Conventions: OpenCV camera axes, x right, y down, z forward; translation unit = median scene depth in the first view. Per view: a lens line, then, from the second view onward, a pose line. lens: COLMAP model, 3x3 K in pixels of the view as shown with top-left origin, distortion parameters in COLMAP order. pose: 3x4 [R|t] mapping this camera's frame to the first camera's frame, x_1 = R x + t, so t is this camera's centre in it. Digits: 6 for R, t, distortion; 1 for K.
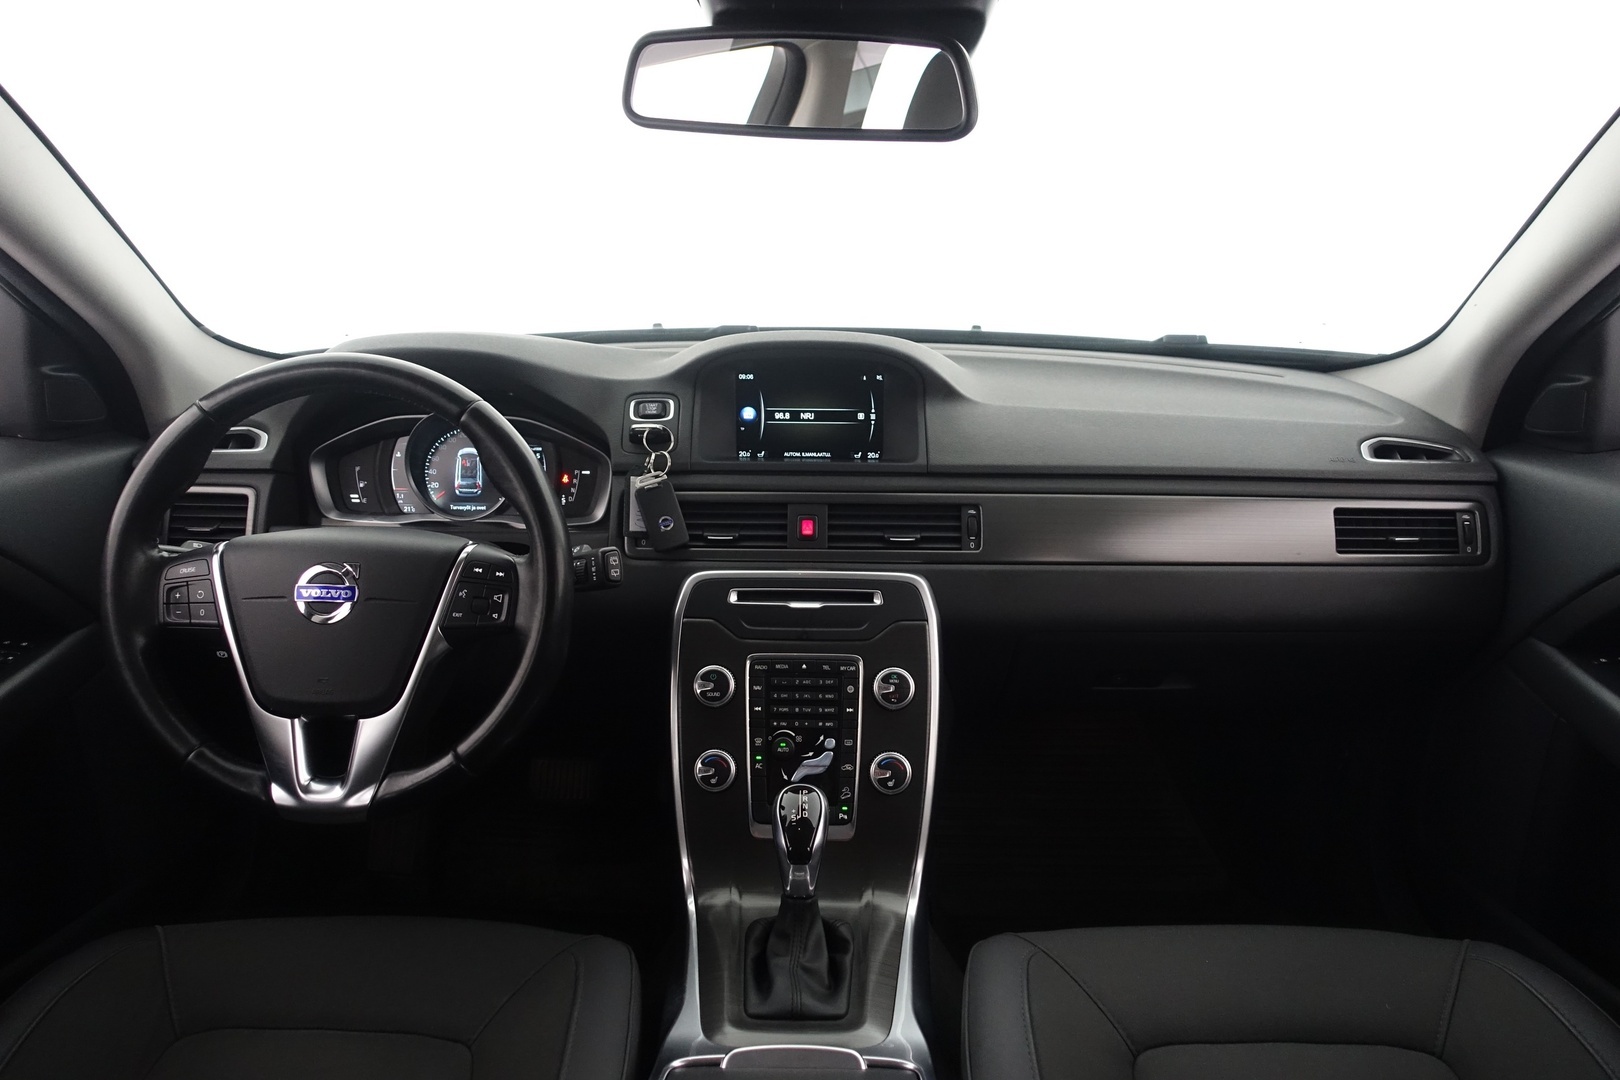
lens RADIAL K [[1103.8, 0, 805.5], [0, 1103.8, 544.9], [0, 0, 1]] dist [-0.007239, -0.000944]
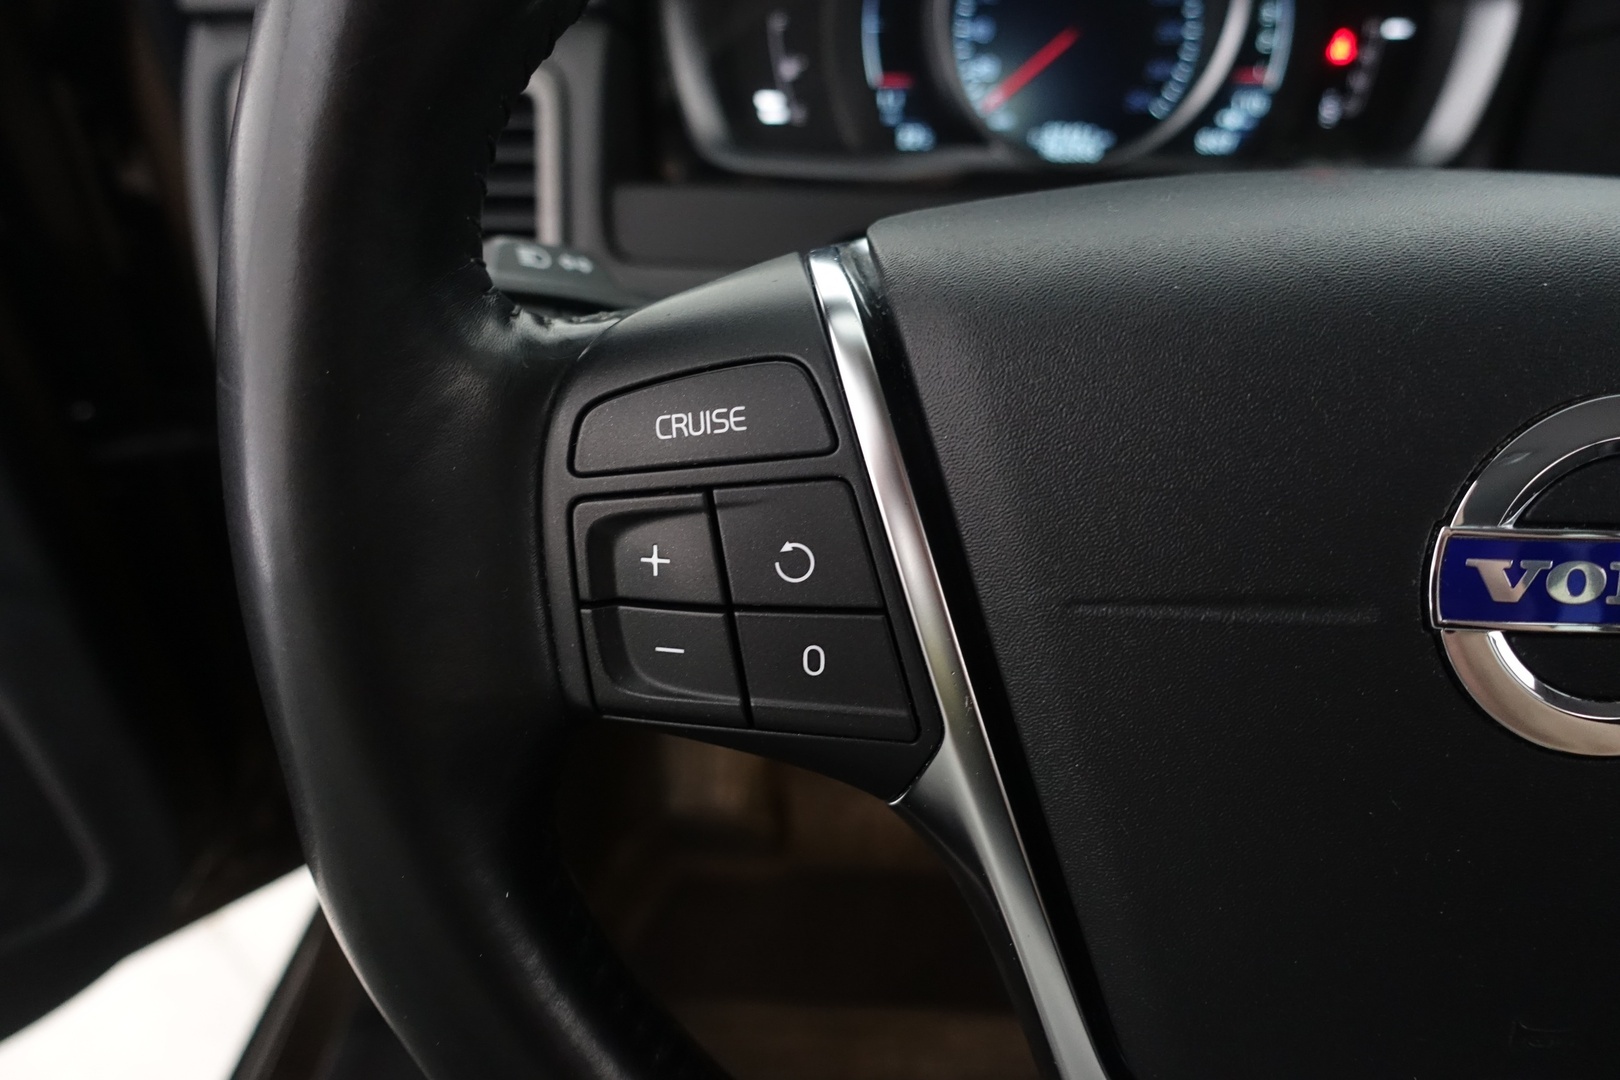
lens RADIAL K [[1103.8, 0, 802.1], [0, 1103.8, 514.6], [0, 0, 1]] dist [-0.007239, -0.000944]
pose [[0.999949, -0.007057, -0.007190, -0.450111], [0.008687, 0.965404, 0.260615, -0.007569], [0.005102, -0.260665, 0.965416, 0.682600]]
